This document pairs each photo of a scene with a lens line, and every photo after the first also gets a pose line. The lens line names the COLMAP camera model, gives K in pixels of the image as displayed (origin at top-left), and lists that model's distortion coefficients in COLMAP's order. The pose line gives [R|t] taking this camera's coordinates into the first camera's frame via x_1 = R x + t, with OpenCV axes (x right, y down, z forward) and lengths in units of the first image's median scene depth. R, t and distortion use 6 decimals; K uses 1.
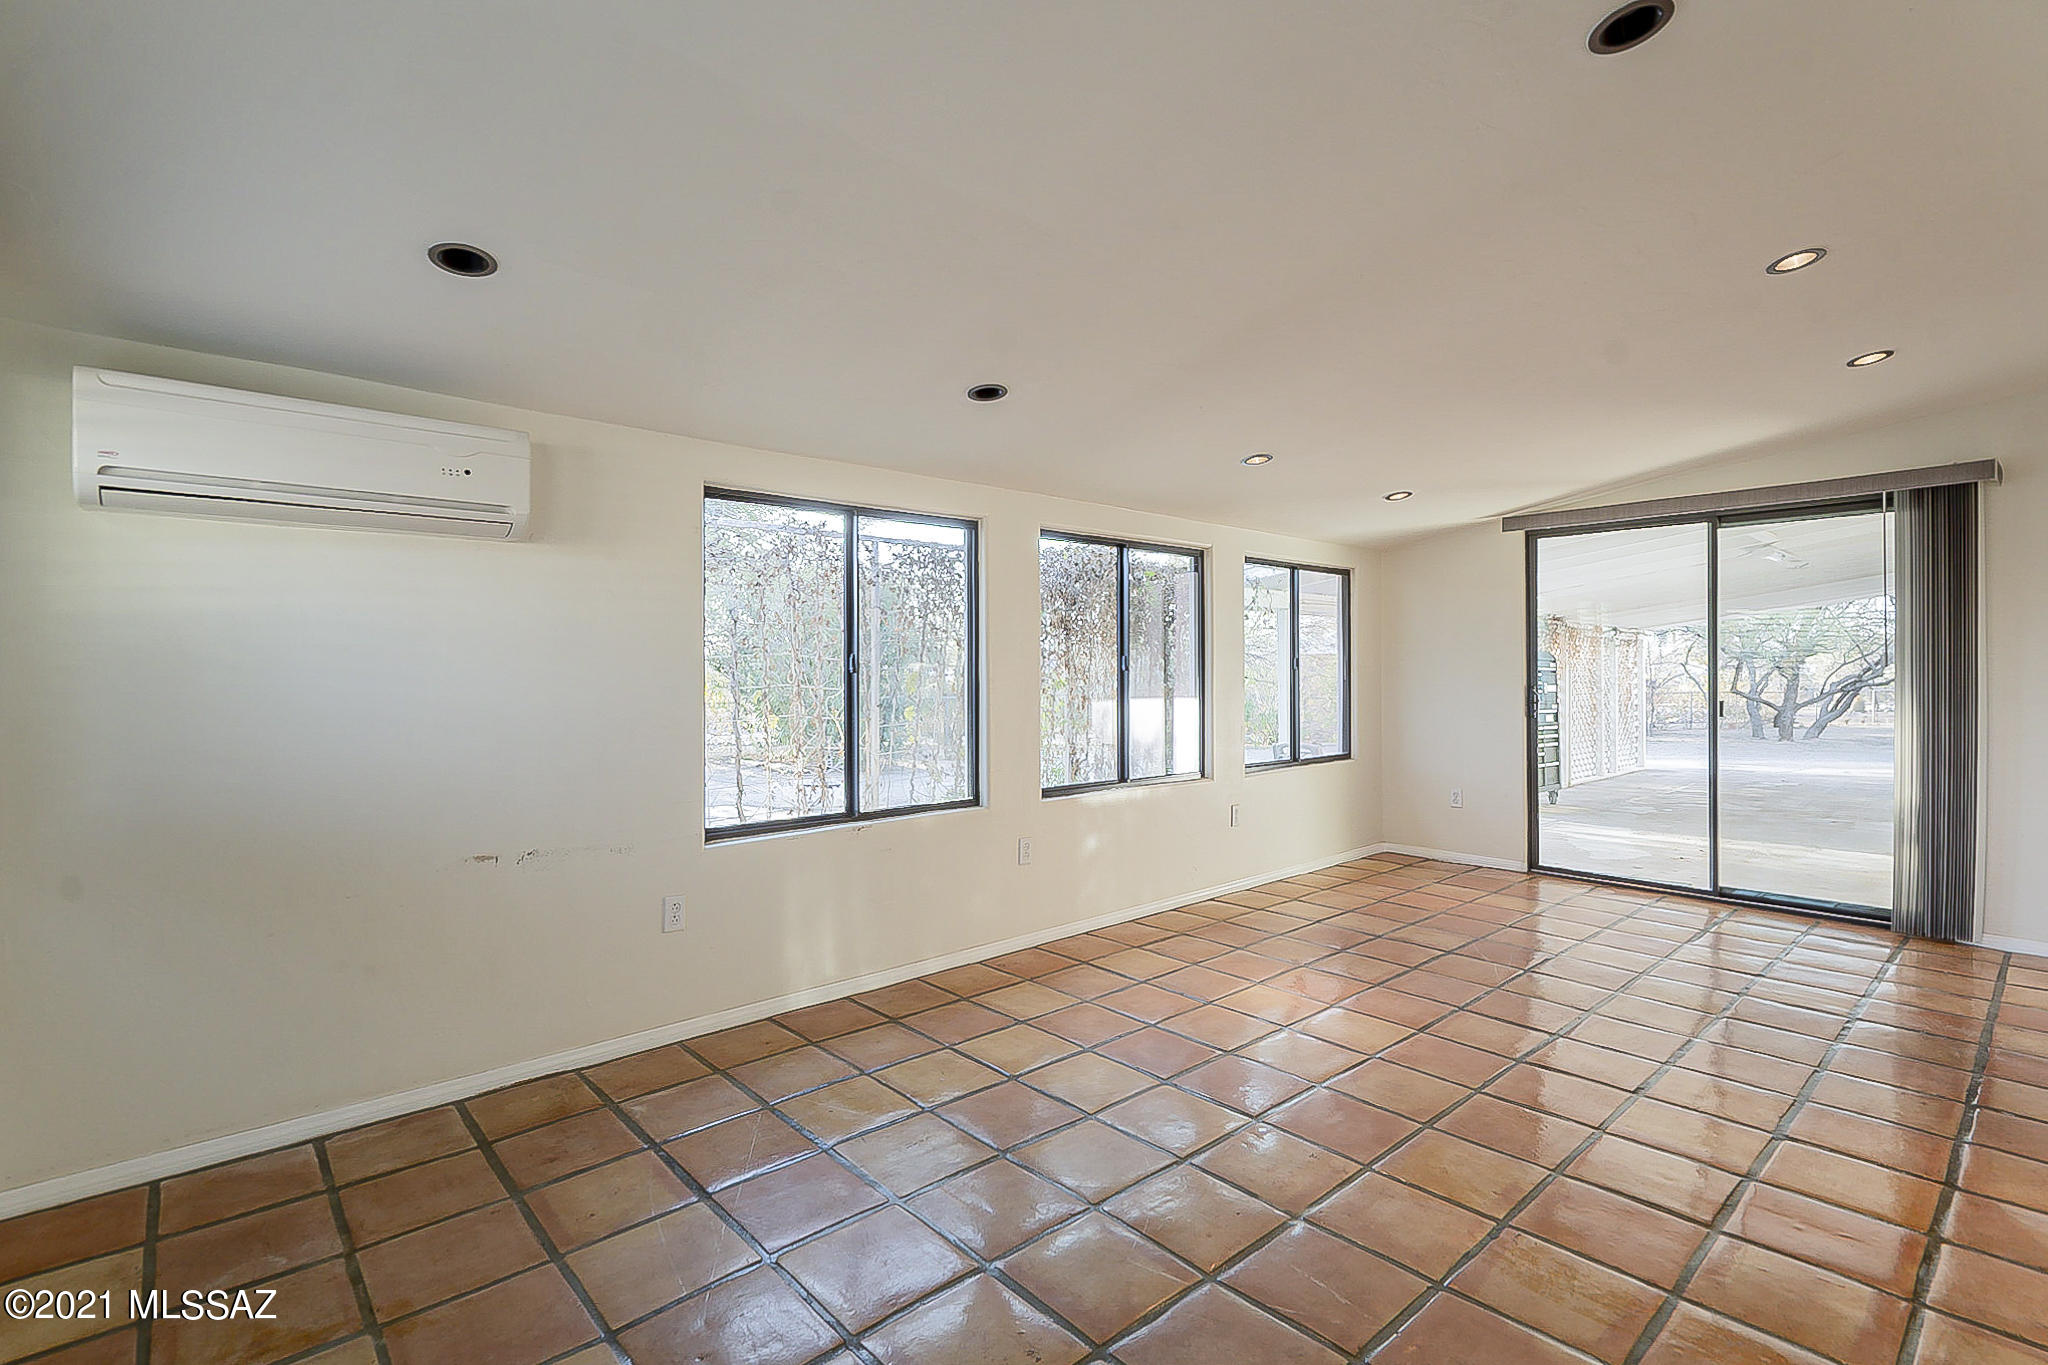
lens RADIAL K [[948.1, 0, 1009.6], [0, 948.1, 676.8], [0, 0, 1]] dist [-0.002552, -0.000718]
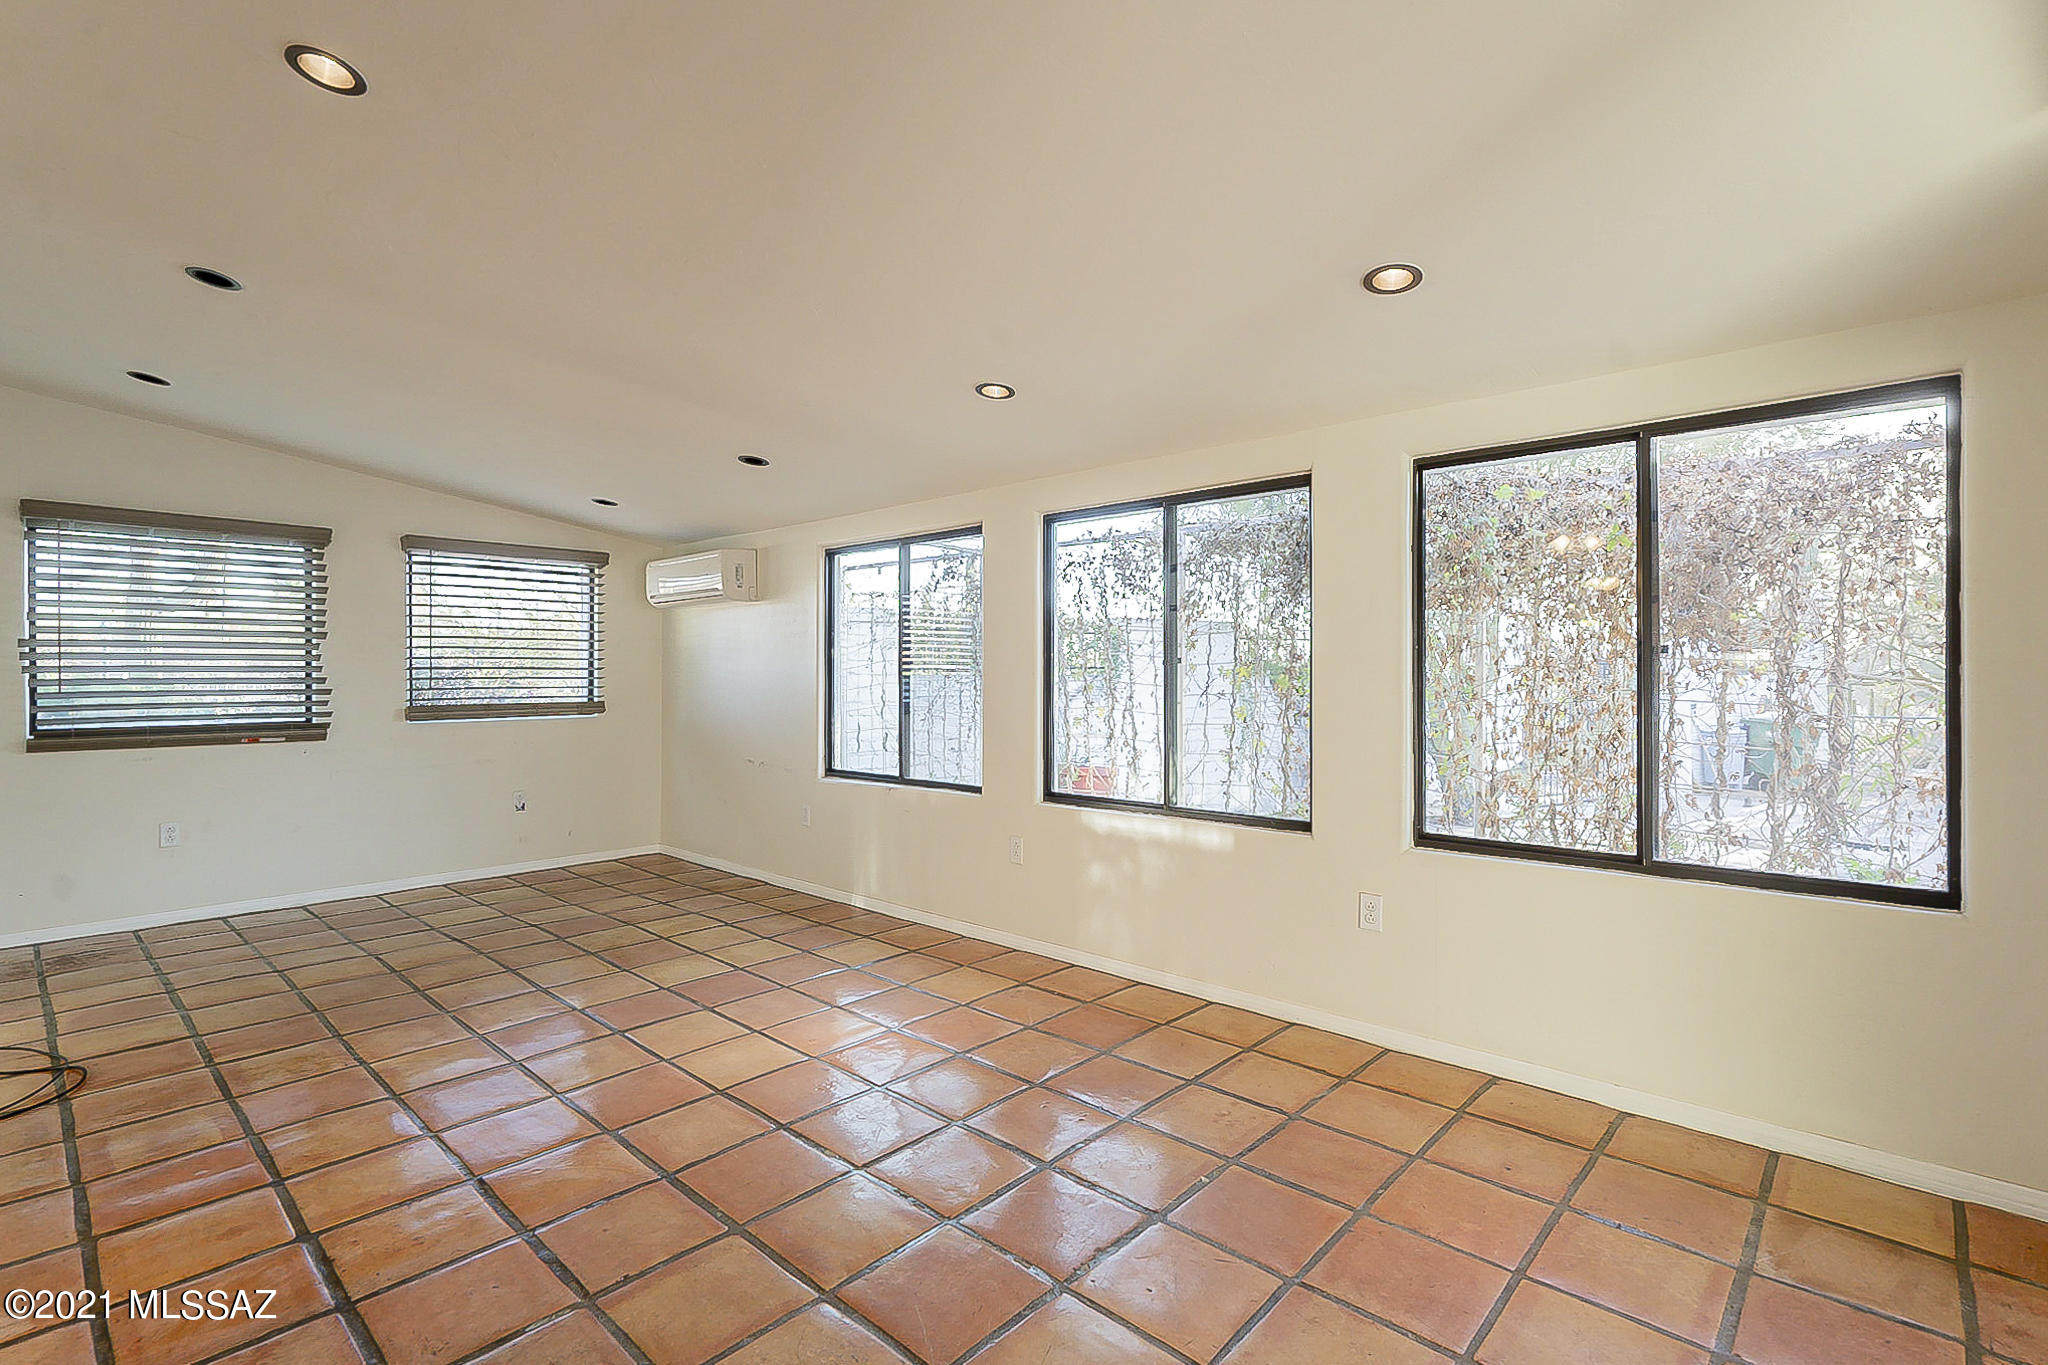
lens RADIAL K [[948.1, 0, 1008.6], [0, 948.1, 677.5], [0, 0, 1]] dist [-0.002552, -0.000718]
pose [[0.089671, 0.010583, -0.995915, 0.944202], [-0.001292, 0.999944, 0.010510, -0.004045], [0.995971, 0.000344, 0.089679, 0.864298]]
